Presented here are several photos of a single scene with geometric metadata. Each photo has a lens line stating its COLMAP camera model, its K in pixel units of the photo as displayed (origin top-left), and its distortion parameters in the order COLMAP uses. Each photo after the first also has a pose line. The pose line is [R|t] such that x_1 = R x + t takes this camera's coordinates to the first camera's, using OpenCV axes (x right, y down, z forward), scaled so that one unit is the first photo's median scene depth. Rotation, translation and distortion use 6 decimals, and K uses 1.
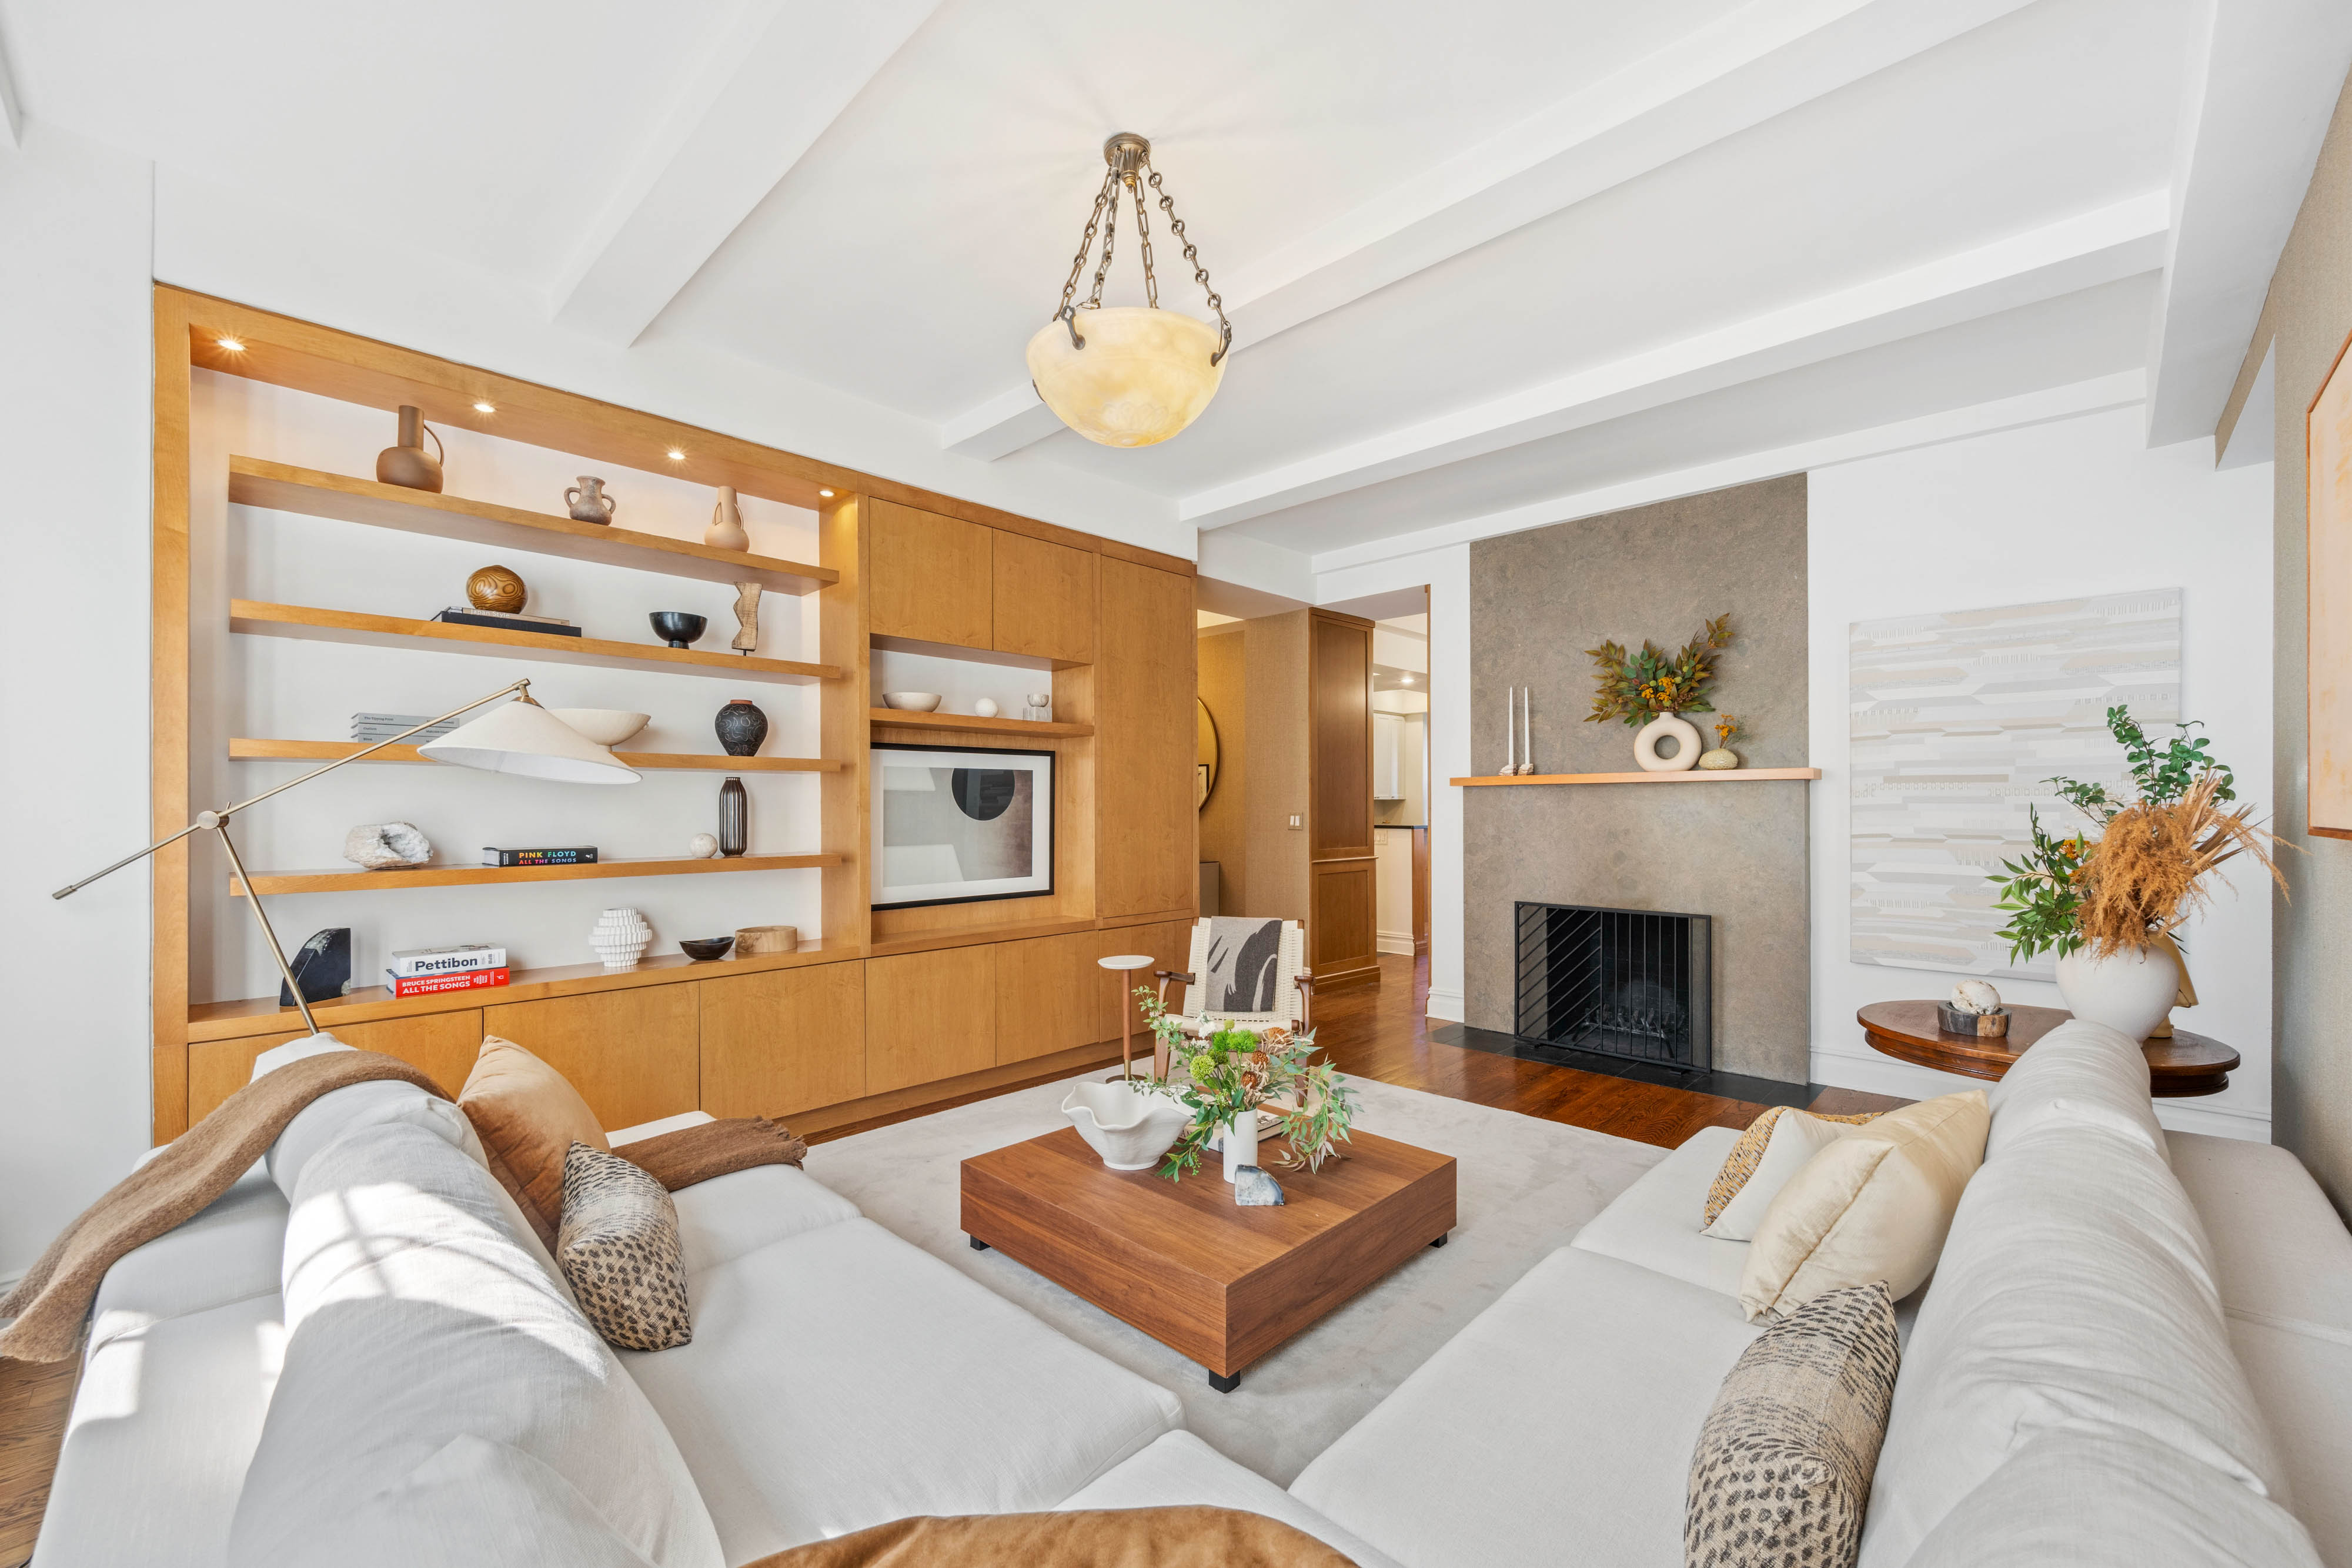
lens RADIAL K [[922.4, 0, 1136.4], [0, 922.4, 813.9], [0, 0, 1]] dist [-0.001389, 0.000002]
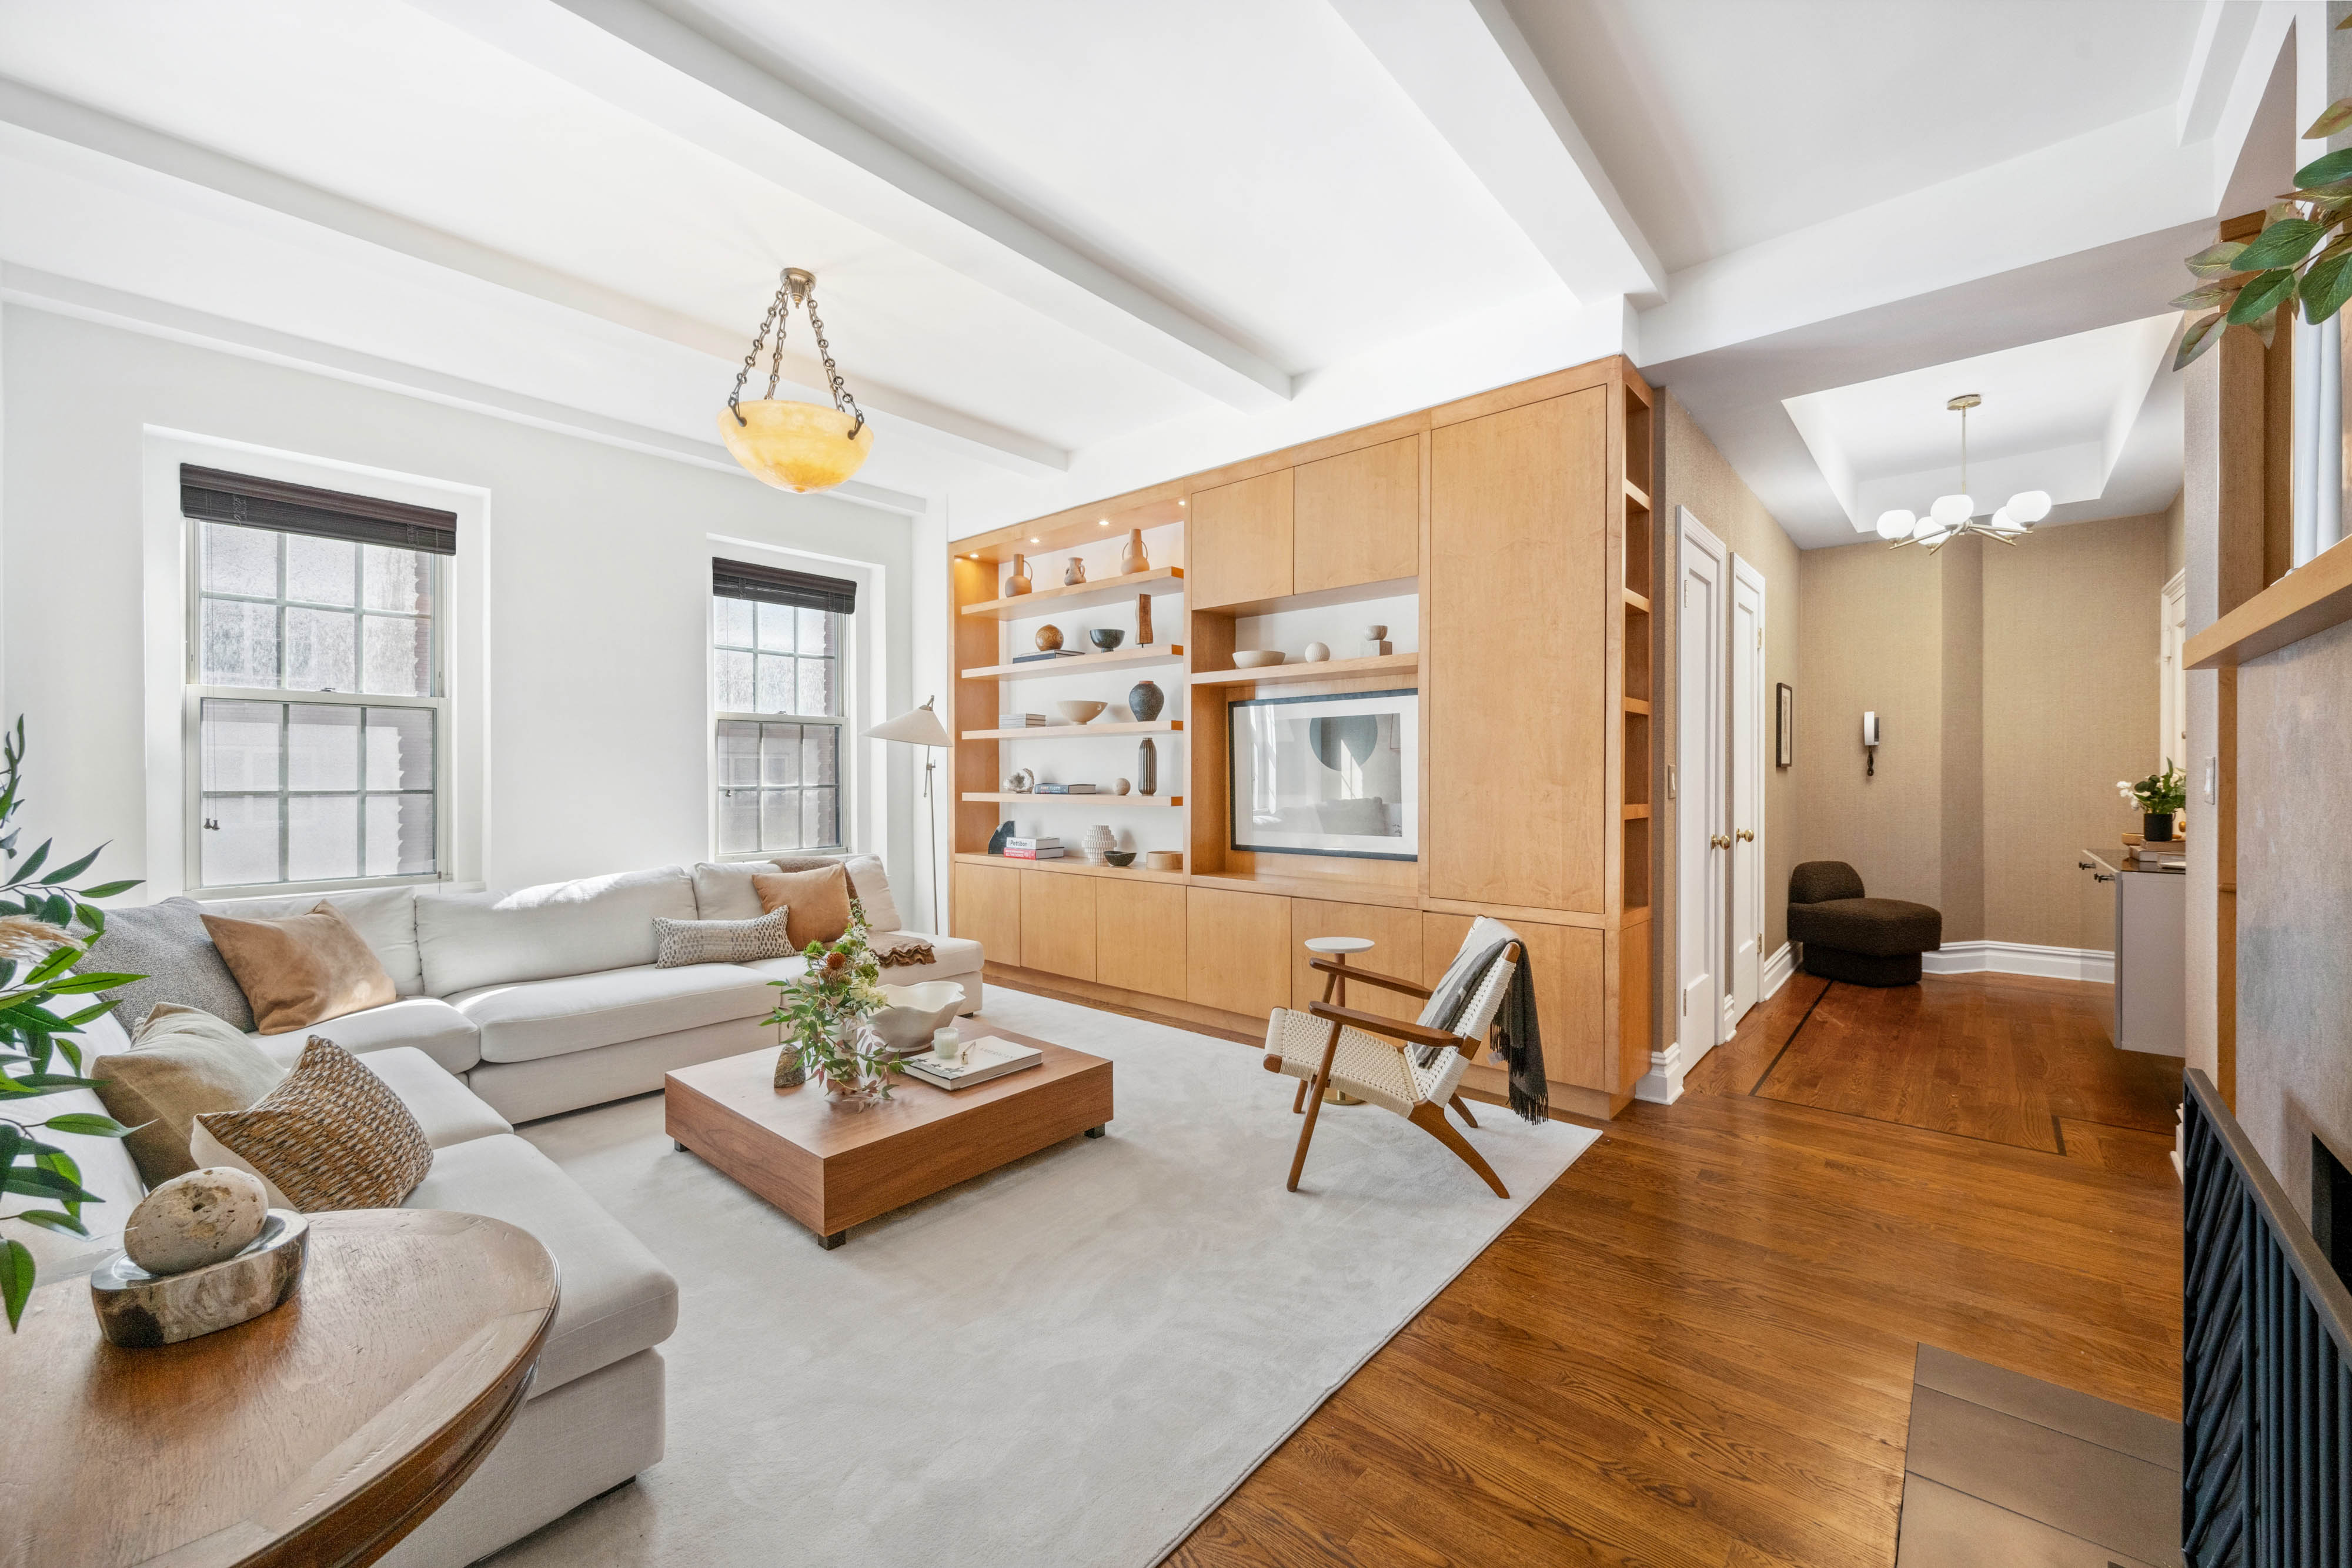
lens RADIAL K [[922.4, 0, 1173.1], [0, 922.4, 765.7], [0, 0, 1]] dist [-0.001389, 0.000002]
pose [[0.070564, 0.003535, -0.997501, 0.930289], [-0.000548, 0.999994, 0.003505, -0.002125], [0.997507, 0.000299, 0.070565, 0.939780]]
